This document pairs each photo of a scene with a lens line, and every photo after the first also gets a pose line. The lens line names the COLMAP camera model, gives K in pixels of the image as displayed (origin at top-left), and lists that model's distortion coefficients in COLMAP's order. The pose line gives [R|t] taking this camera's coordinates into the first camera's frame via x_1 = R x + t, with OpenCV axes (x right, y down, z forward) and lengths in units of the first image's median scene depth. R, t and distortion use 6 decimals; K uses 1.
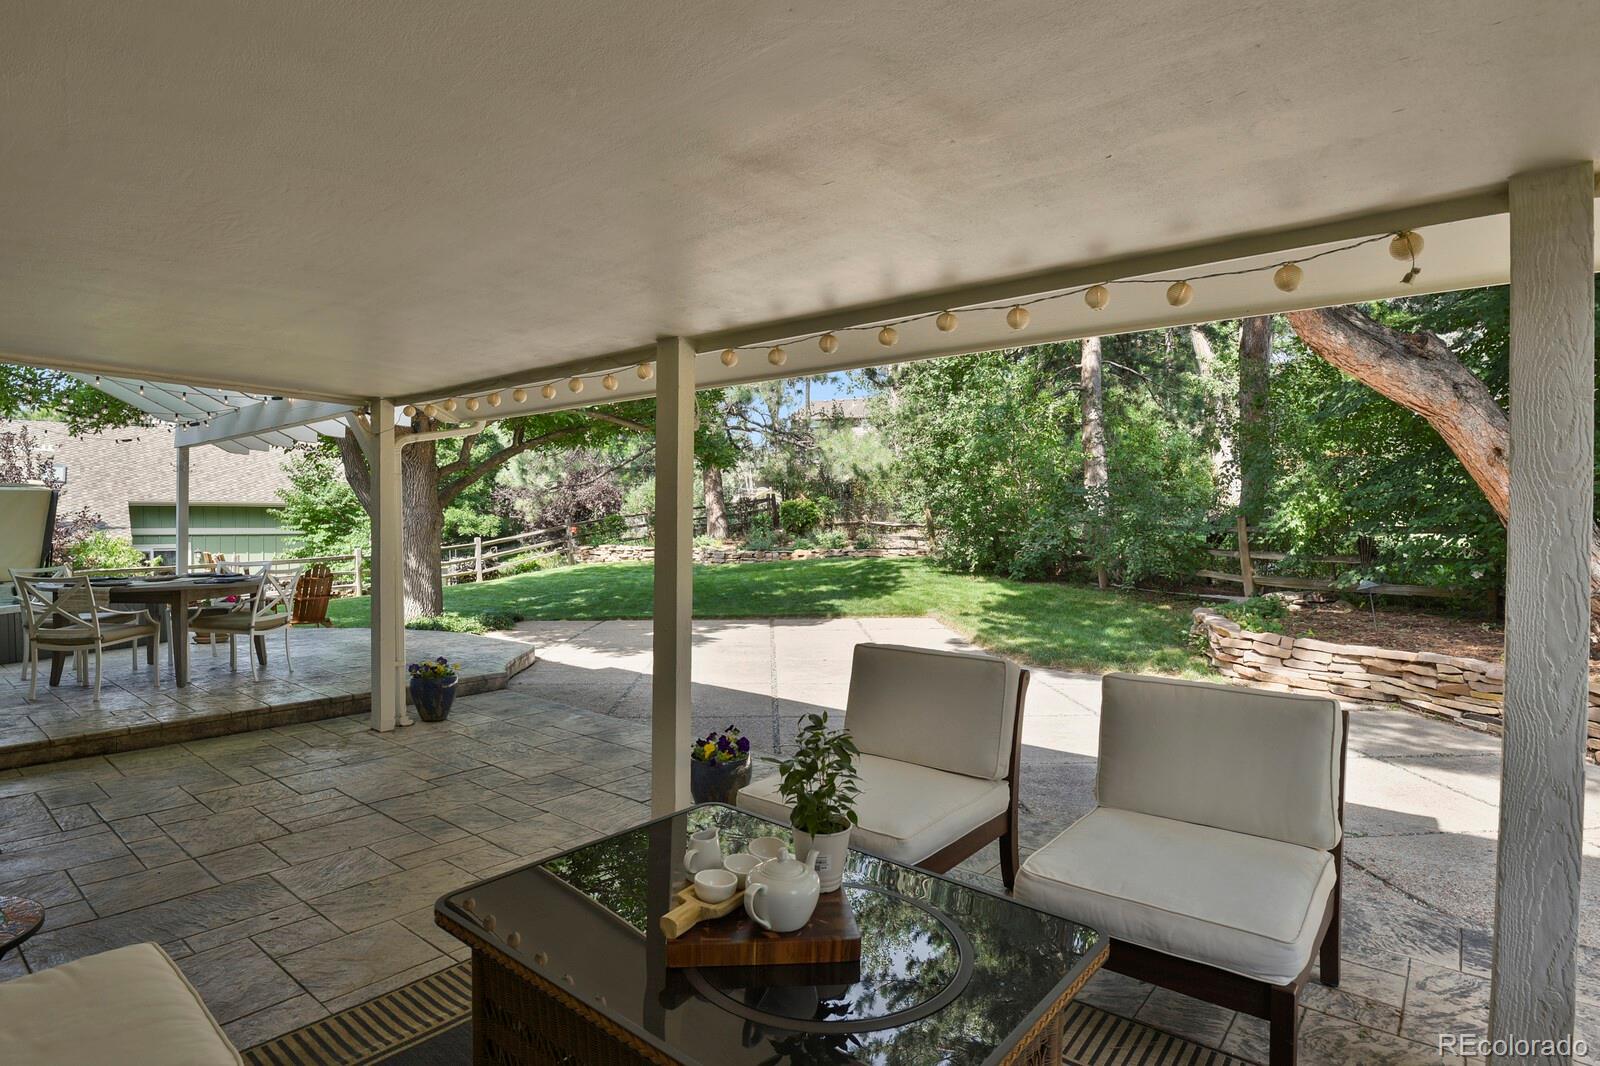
lens RADIAL K [[821.9, 0, 797.7], [0, 821.9, 535.6], [0, 0, 1]] dist [0.000283, -0.000151]
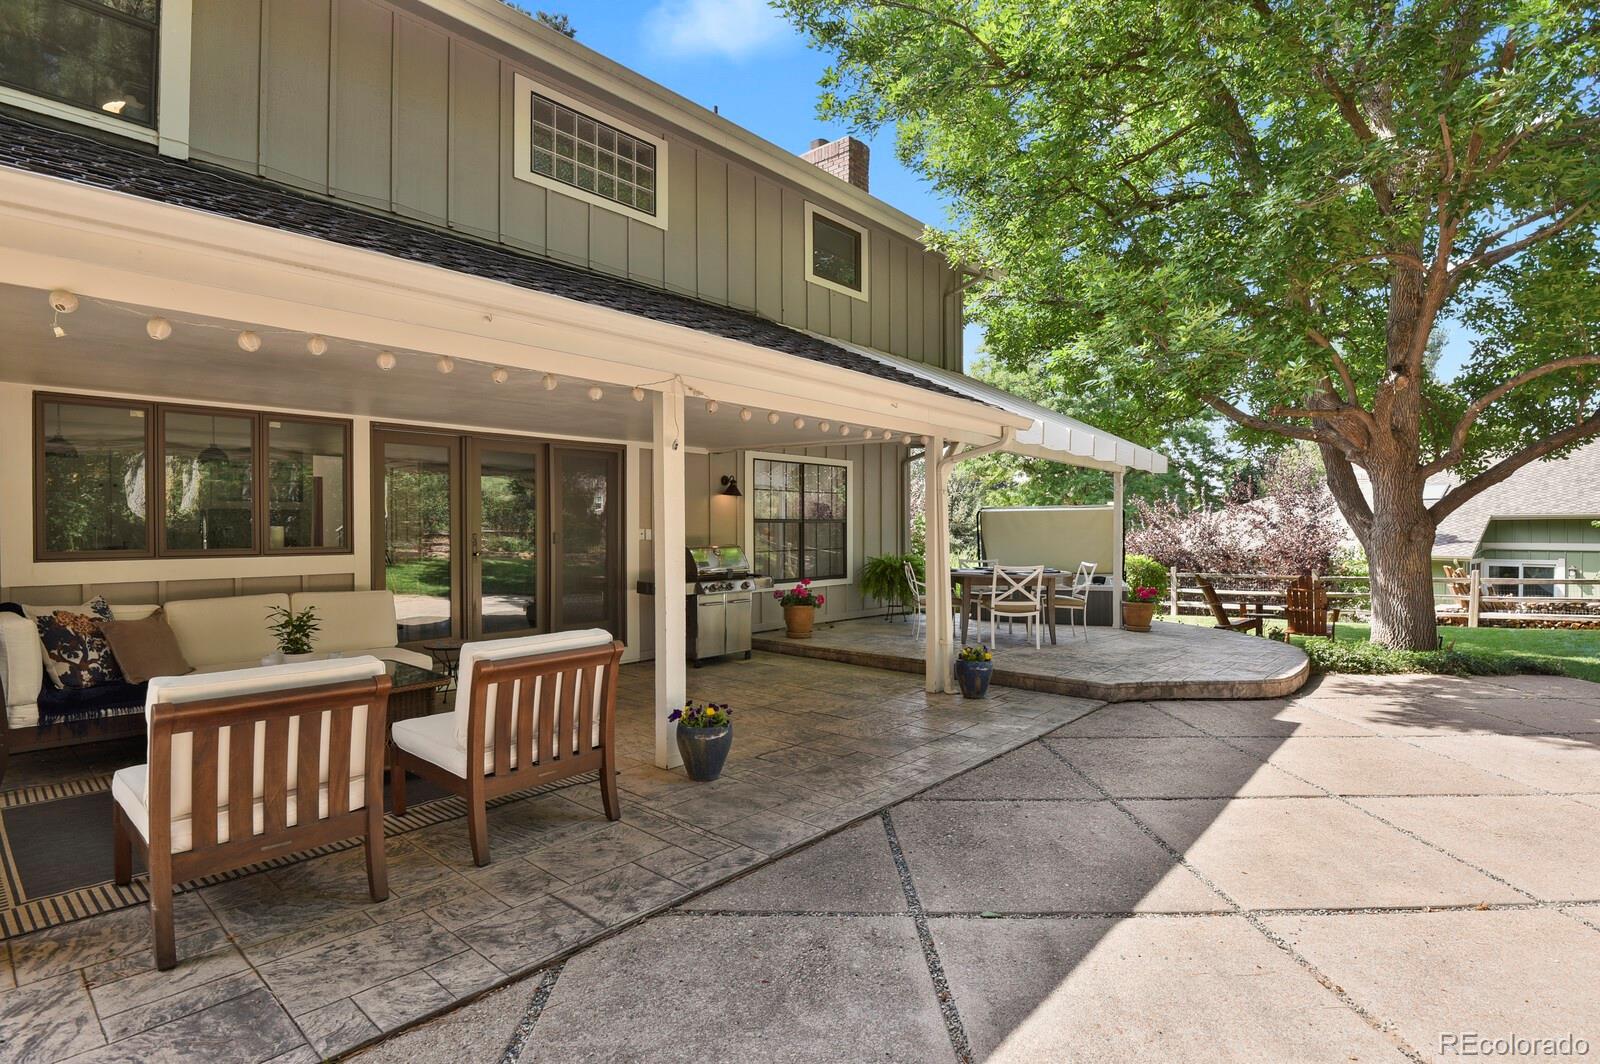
lens RADIAL K [[787.9, 0, 798.7], [0, 787.9, 530.7], [0, 0, 1]] dist [-0.015868, 0.000352]
pose [[-0.038162, -0.009444, -0.999227, 0.720010], [-0.018389, 0.999793, -0.008747, 0.001492], [0.999102, 0.018041, -0.038327, 0.824594]]
